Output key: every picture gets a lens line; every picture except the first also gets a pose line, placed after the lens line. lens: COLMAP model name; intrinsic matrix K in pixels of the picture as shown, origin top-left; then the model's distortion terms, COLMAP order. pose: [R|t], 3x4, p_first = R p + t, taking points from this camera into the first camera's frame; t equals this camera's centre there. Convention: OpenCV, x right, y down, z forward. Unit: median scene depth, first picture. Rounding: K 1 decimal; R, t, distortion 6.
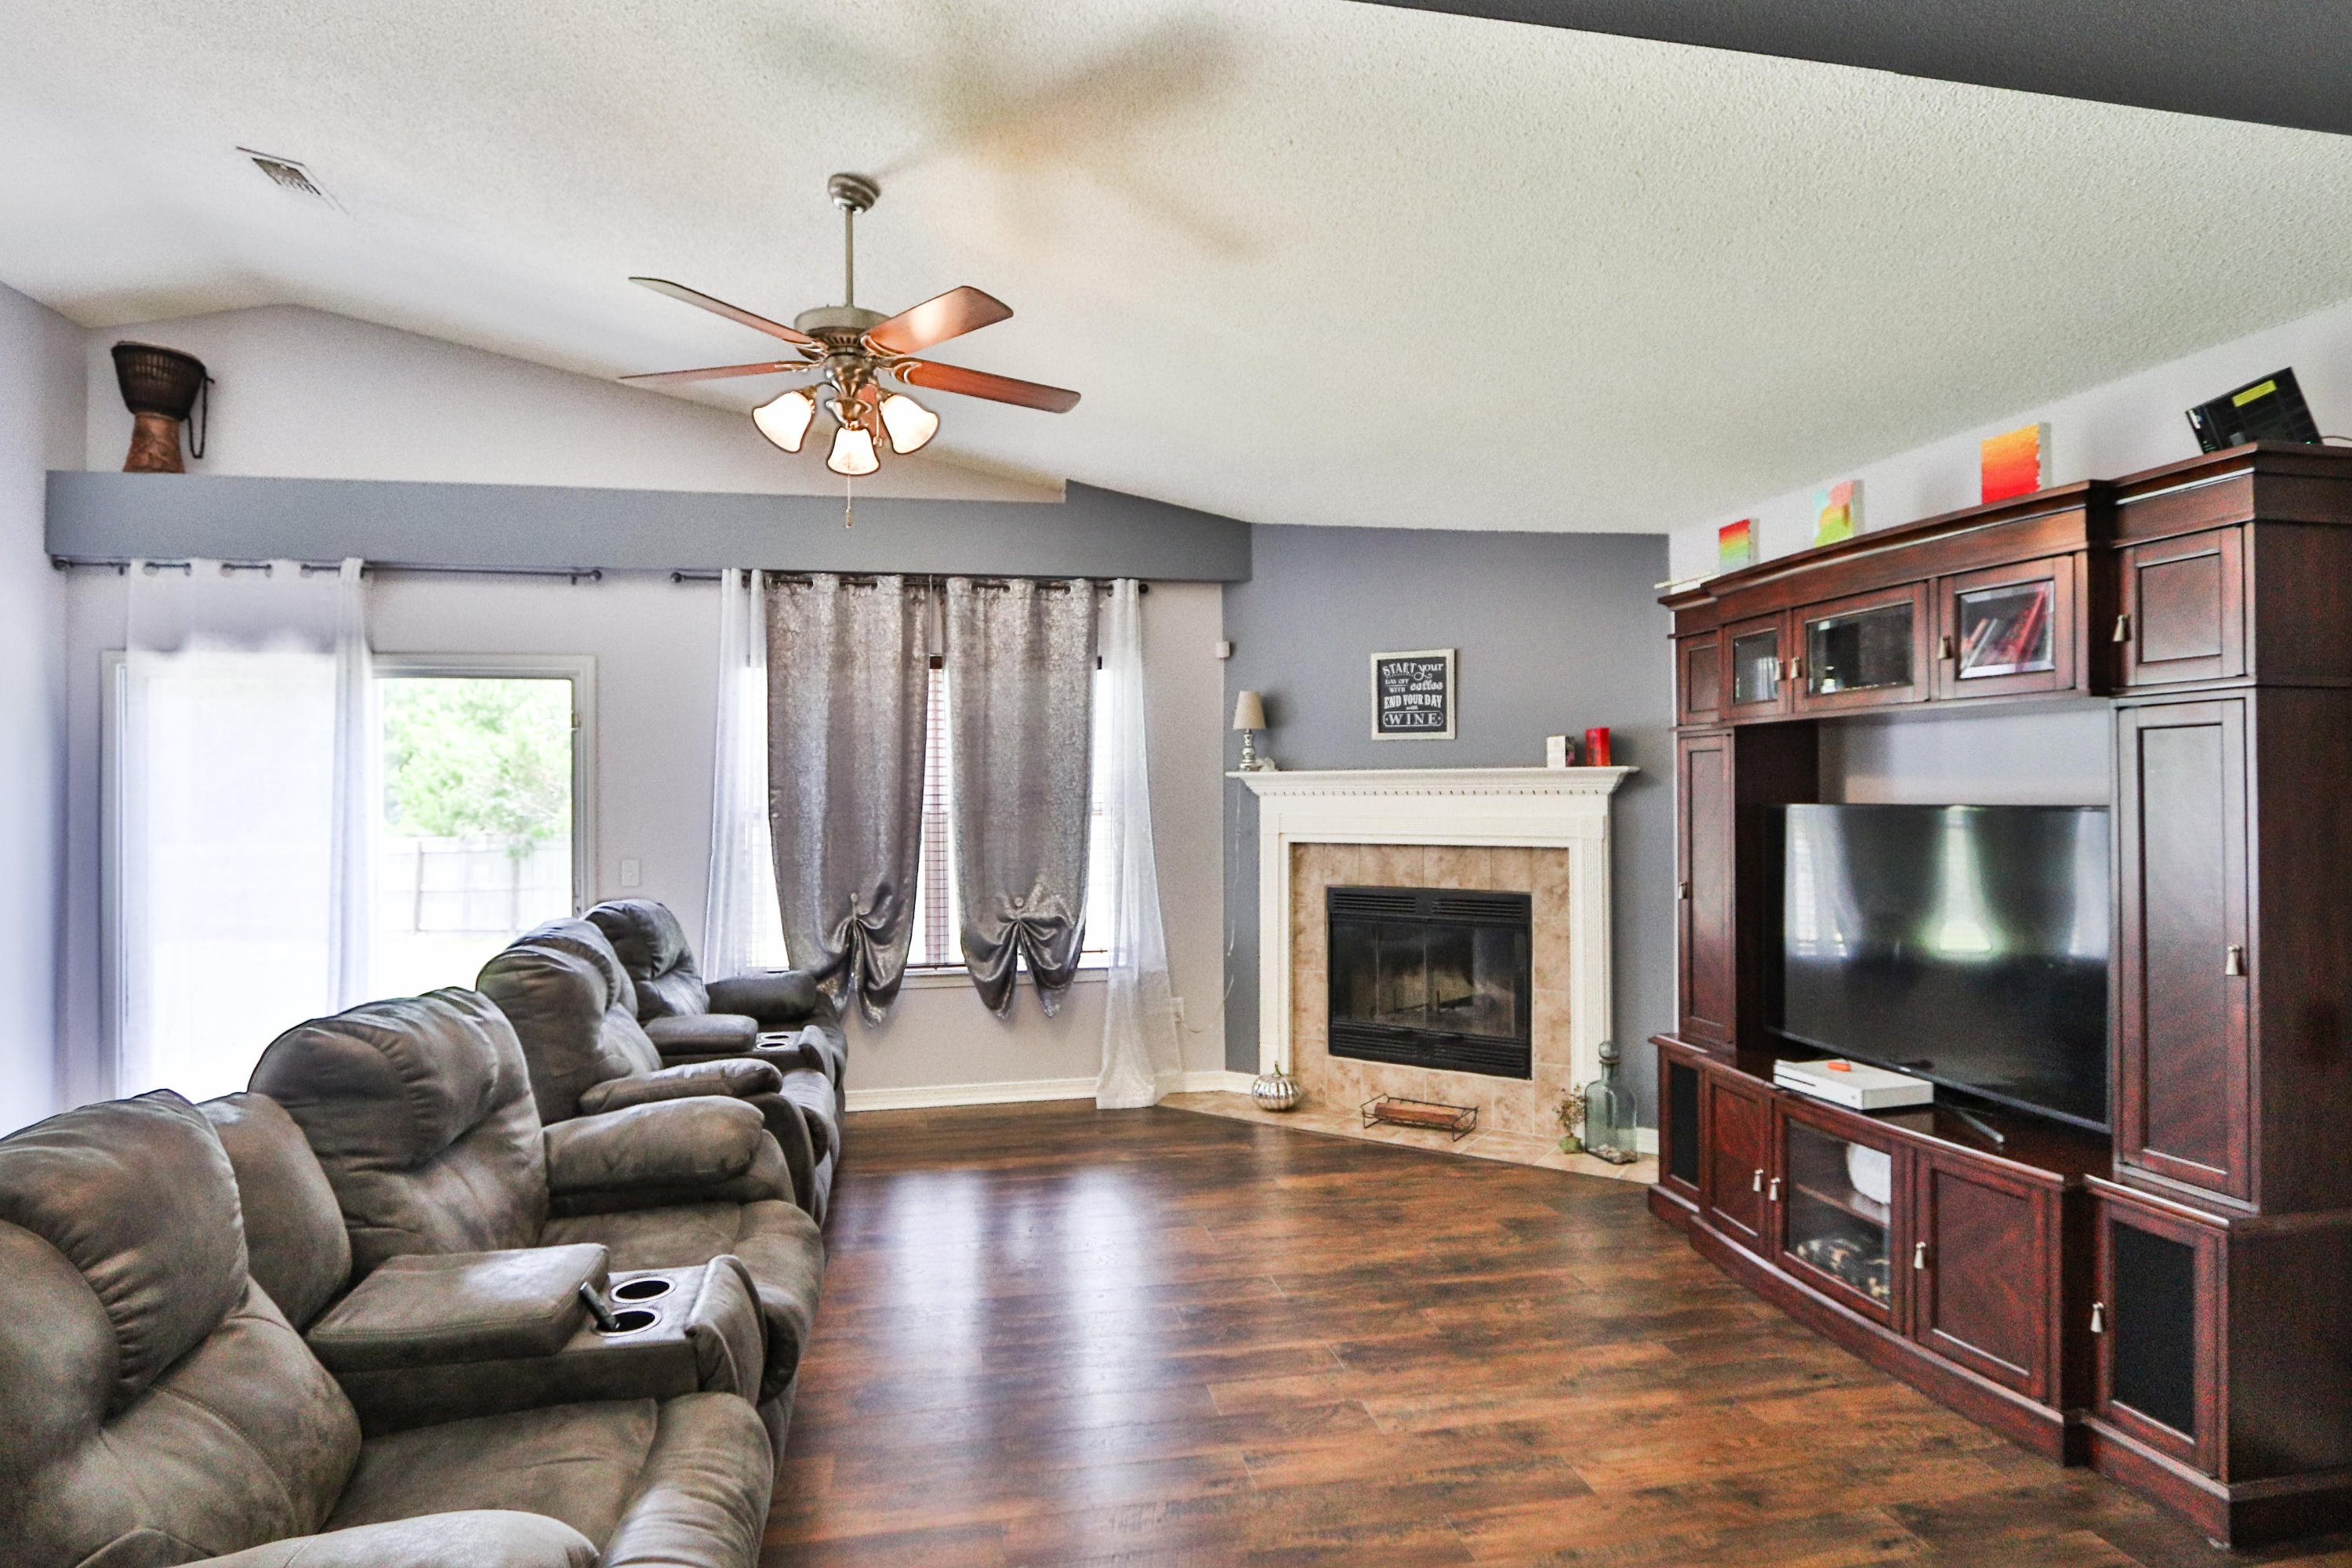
lens RADIAL K [[1224.6, 0, 1176.0], [0, 1224.6, 784.0], [0, 0, 1]] dist [-0.019039, -0.000243]
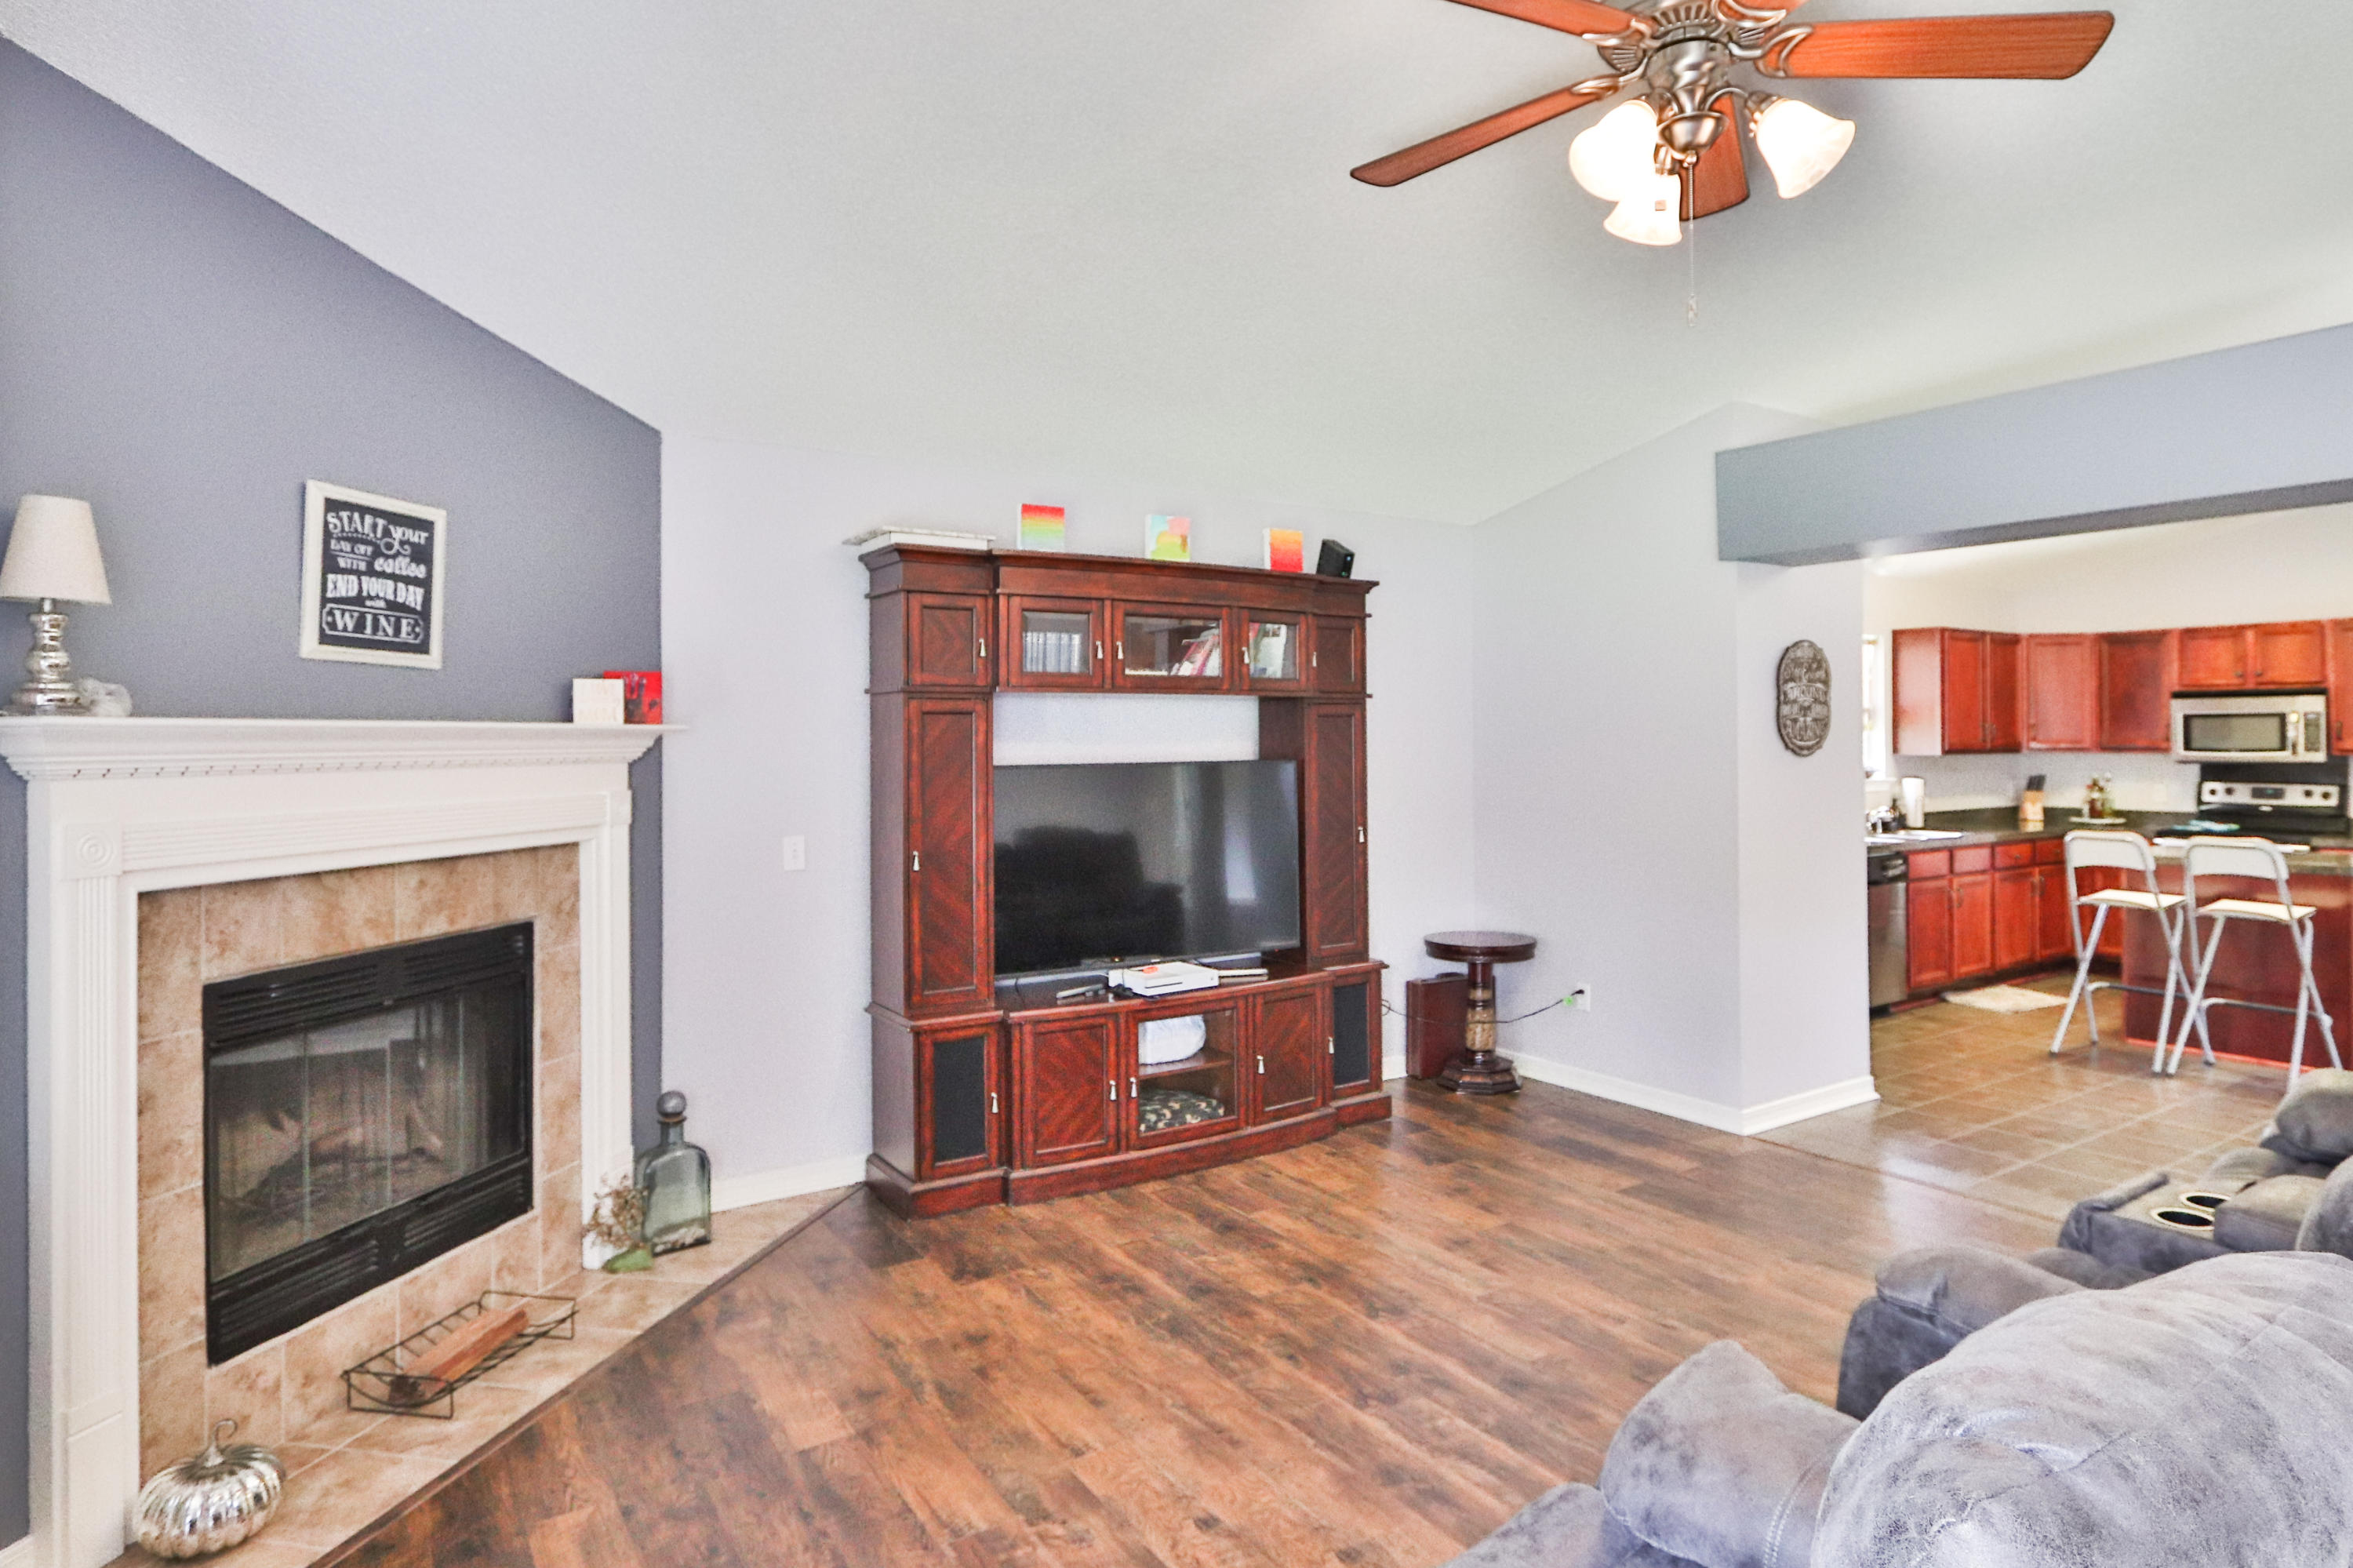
lens RADIAL K [[1308.4, 0, 1269.0], [0, 1308.4, 734.3], [0, 0, 1]] dist [-0.017348, 0.000098]
pose [[-0.383701, 0.010930, 0.923393, -0.482075], [0.002968, 0.999939, -0.010602, 0.000892], [-0.923452, -0.001327, -0.383711, 0.888534]]
